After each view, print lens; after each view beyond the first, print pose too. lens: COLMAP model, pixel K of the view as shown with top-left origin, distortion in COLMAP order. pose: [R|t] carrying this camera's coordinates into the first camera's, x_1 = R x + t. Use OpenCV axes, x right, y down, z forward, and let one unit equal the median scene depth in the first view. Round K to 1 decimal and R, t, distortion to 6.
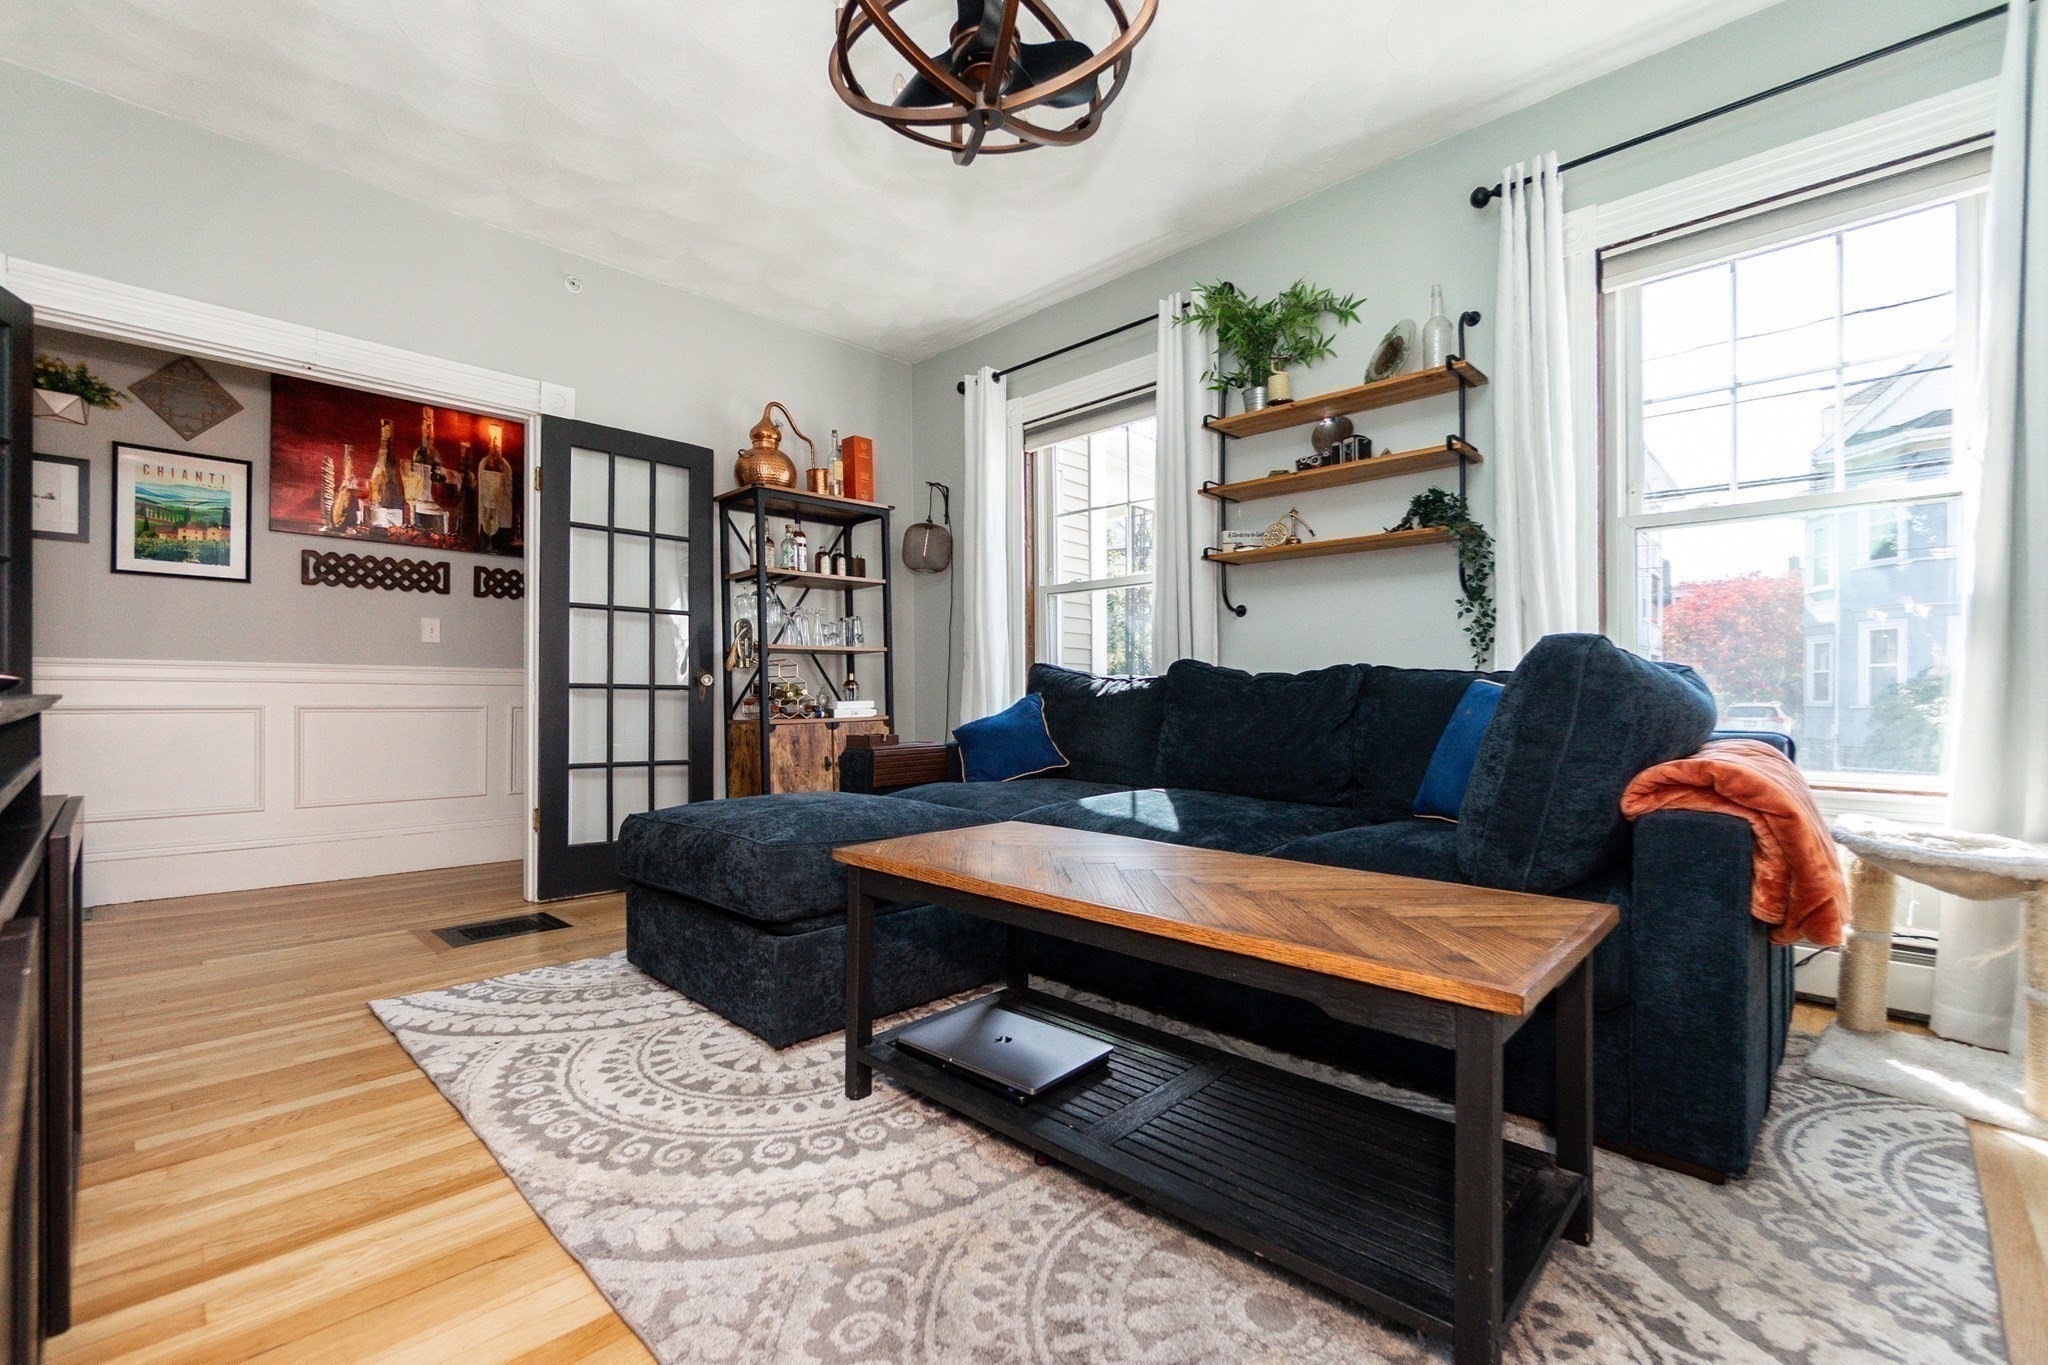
lens RADIAL K [[882.0, 0, 1008.4], [0, 882.0, 692.6], [0, 0, 1]] dist [-0.008569, 0.000578]
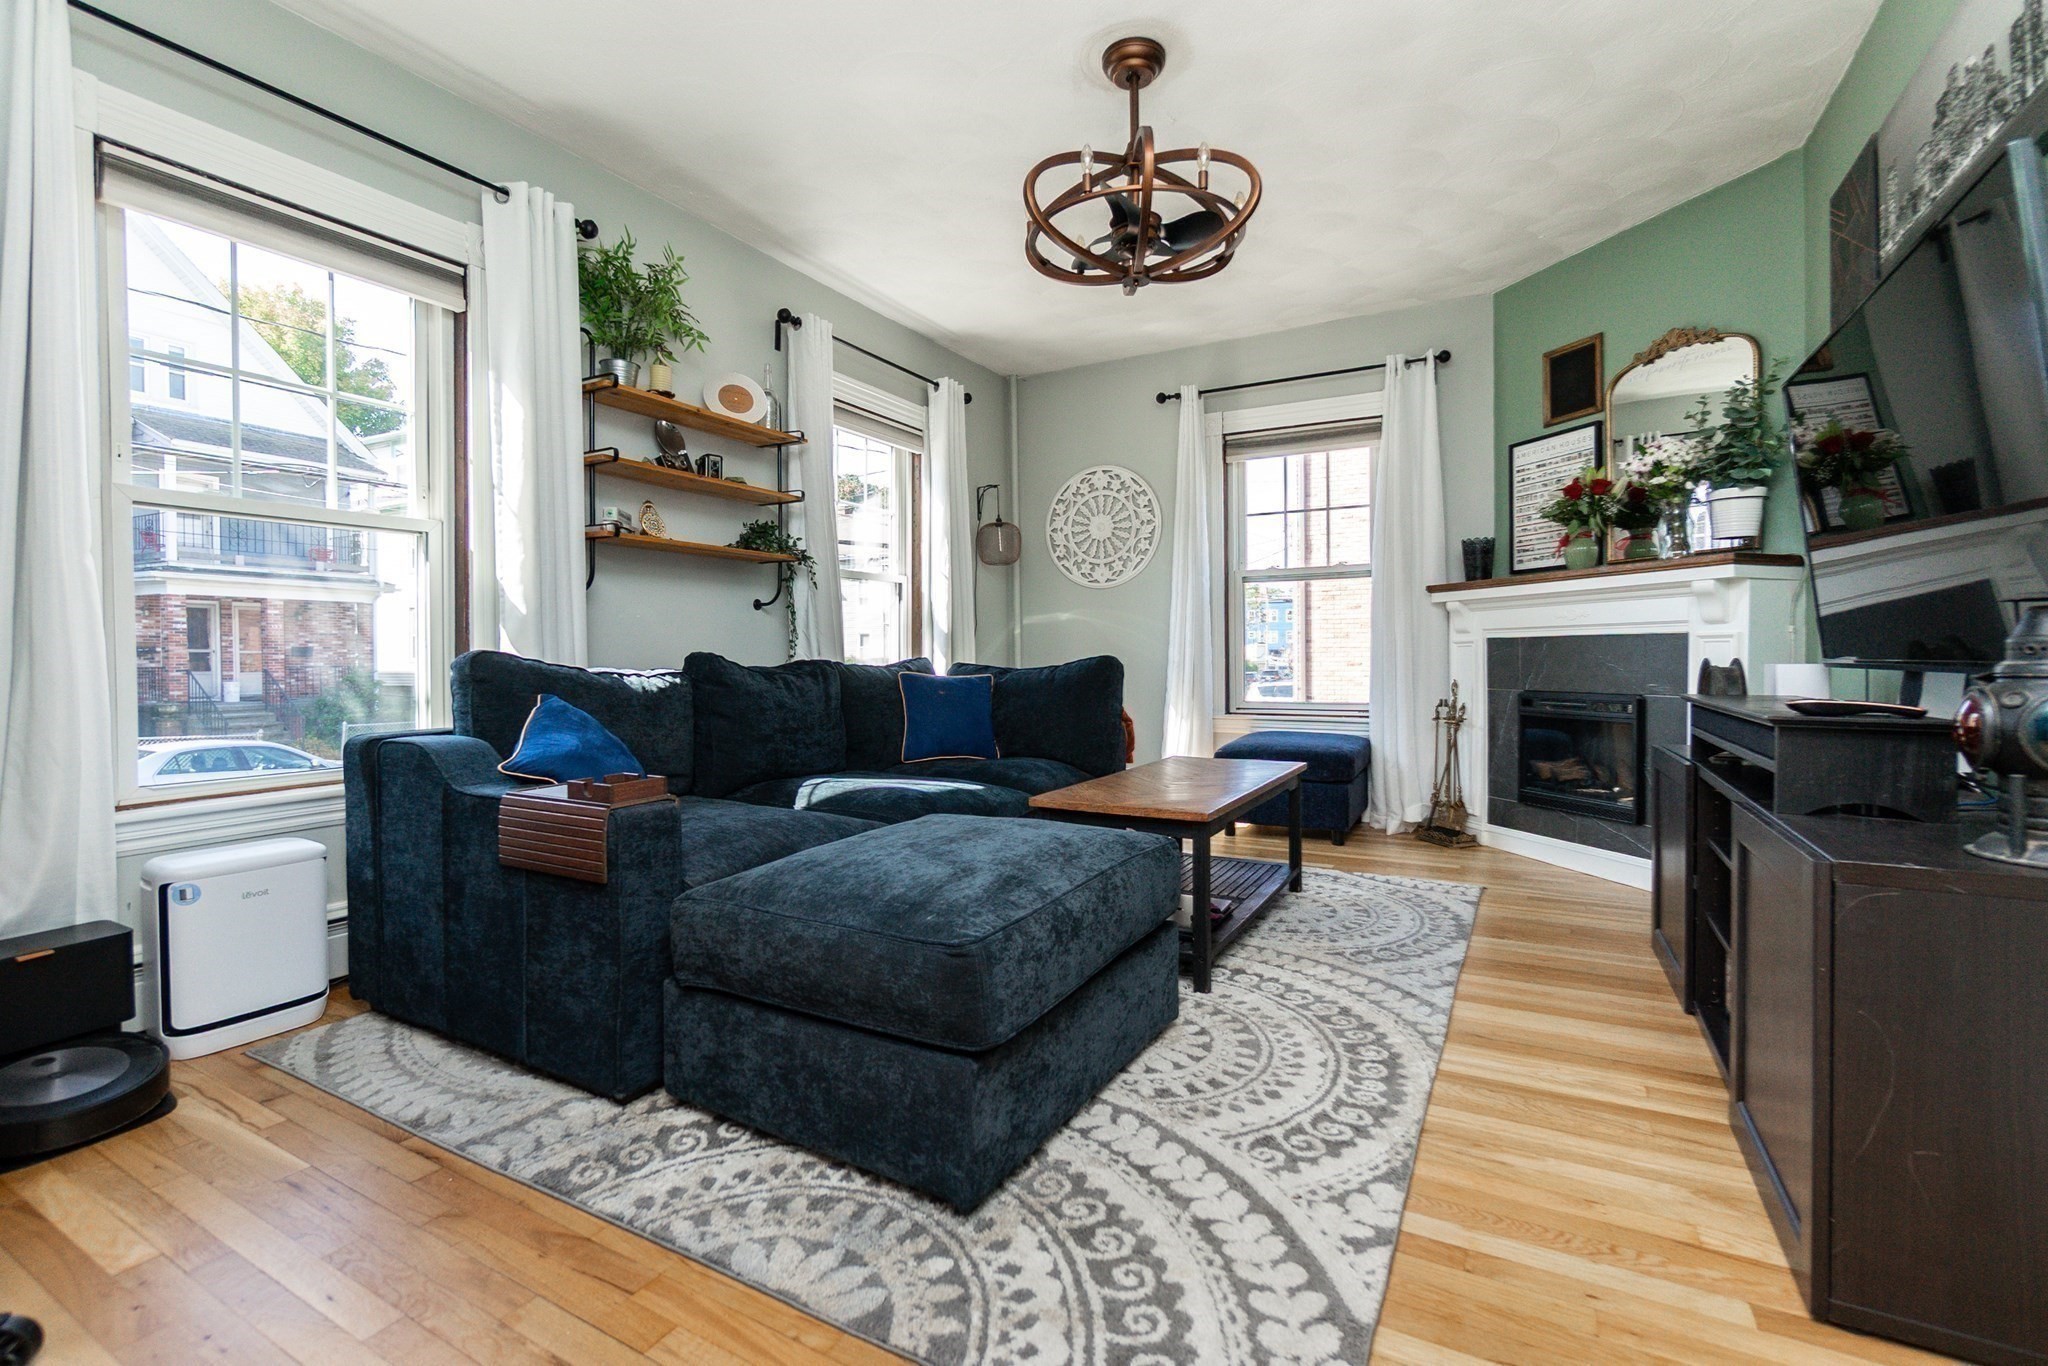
lens RADIAL K [[882.0, 0, 1034.8], [0, 882.0, 667.8], [0, 0, 1]] dist [-0.008569, 0.000578]
pose [[-0.258066, 0.000658, 0.966127, -1.180985], [0.016981, 0.999848, 0.003855, -0.031050], [-0.965978, 0.017401, -0.258038, 1.347453]]
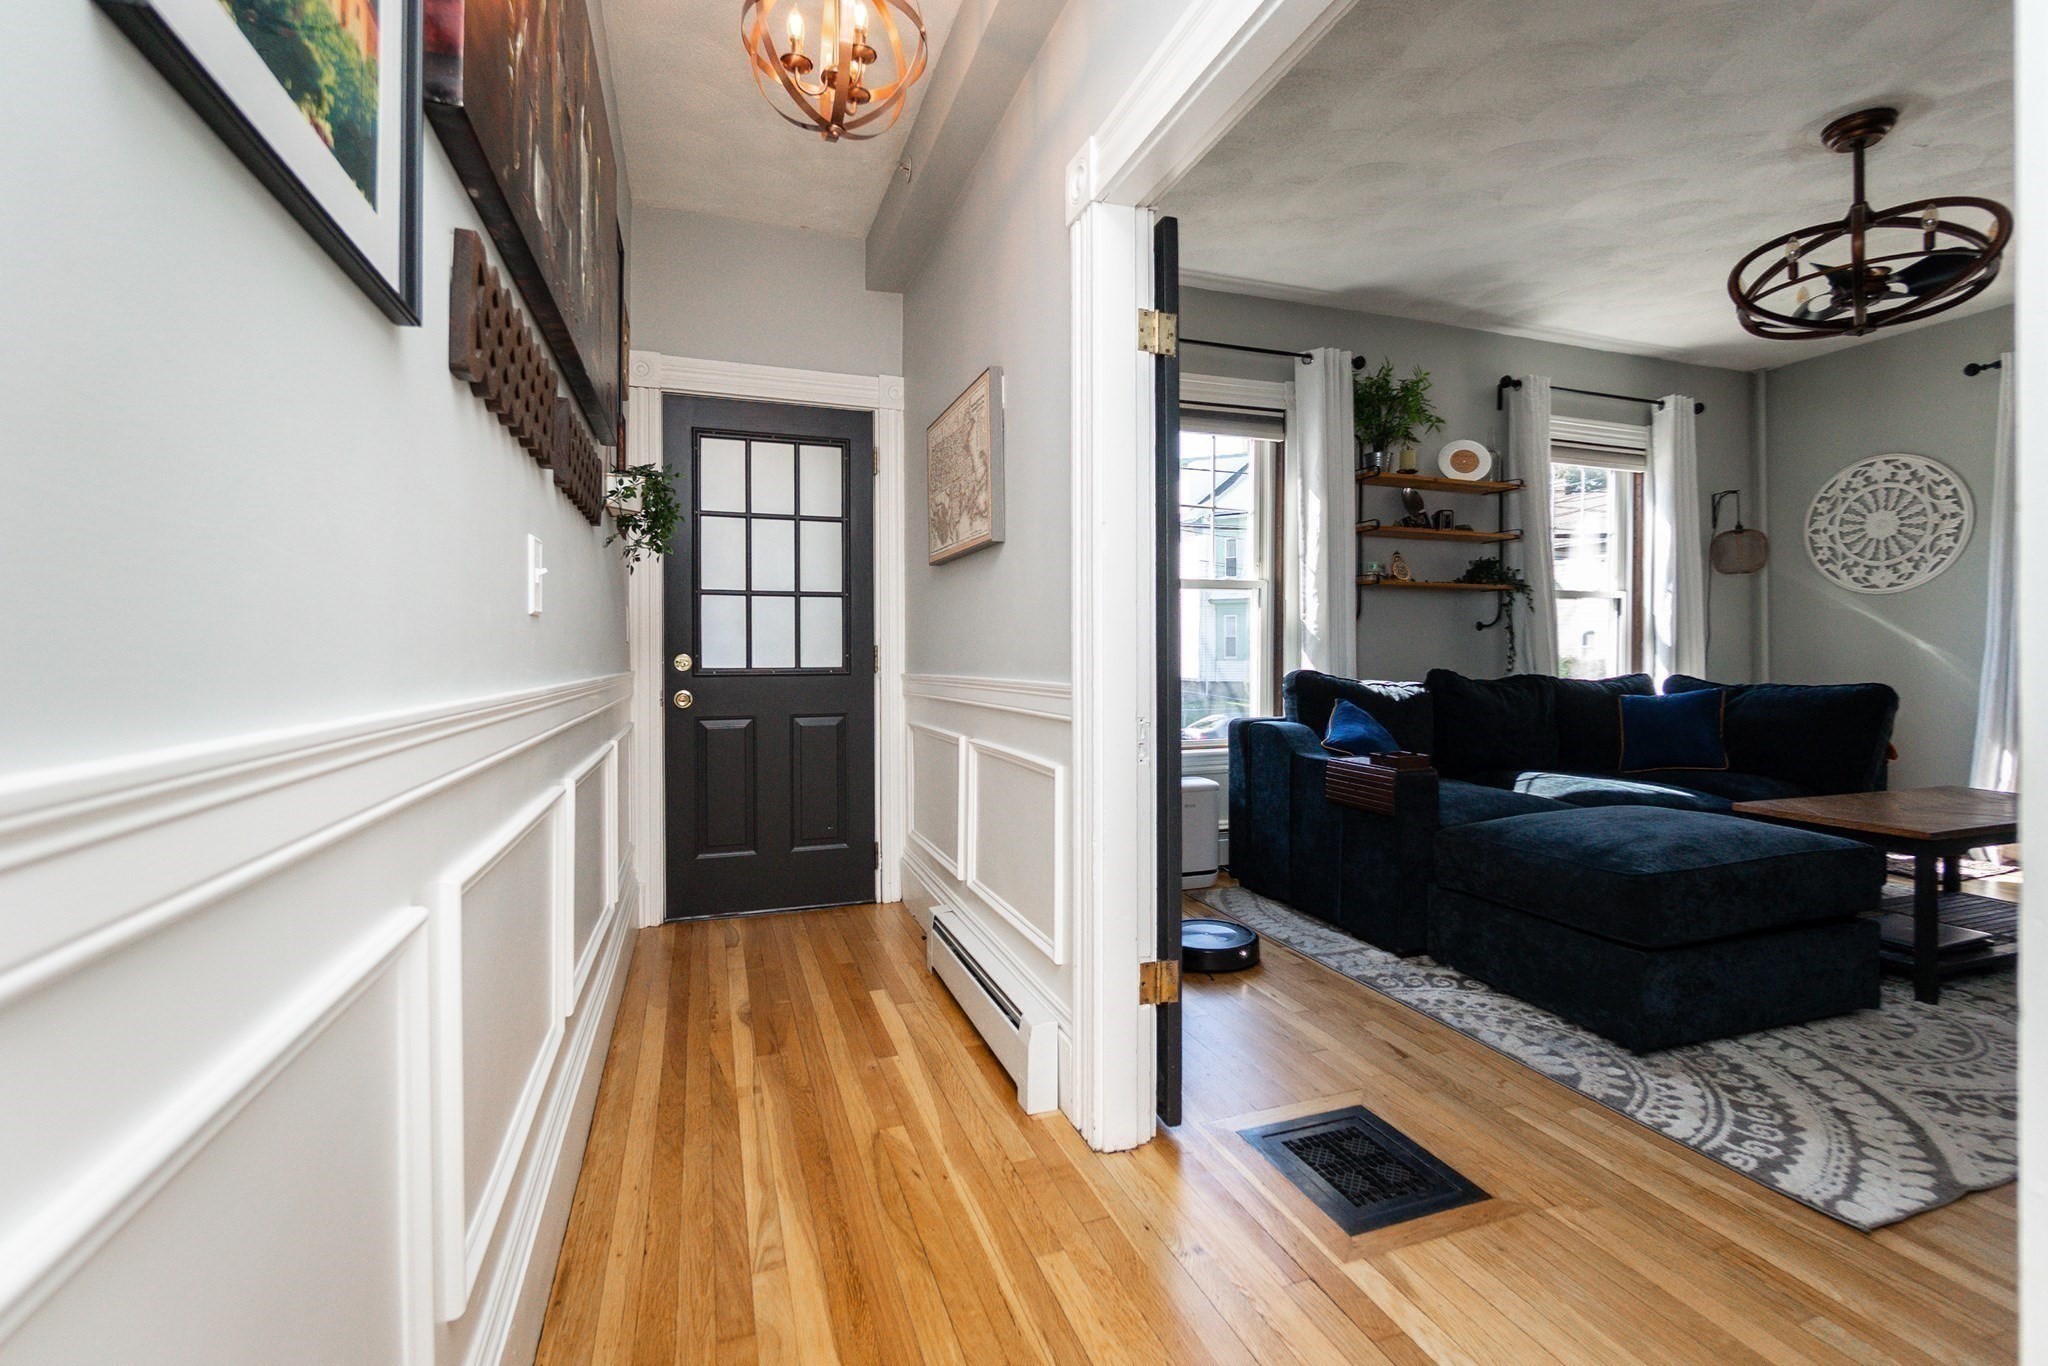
lens RADIAL K [[913.0, 0, 1098.2], [0, 913.0, 655.8], [0, 0, 1]] dist [0.004613, 0.002123]
pose [[0.409925, 0.012674, 0.912031, -1.743757], [0.001267, 0.999895, -0.014465, -0.059872], [-0.912119, 0.007085, 0.409865, 1.364645]]
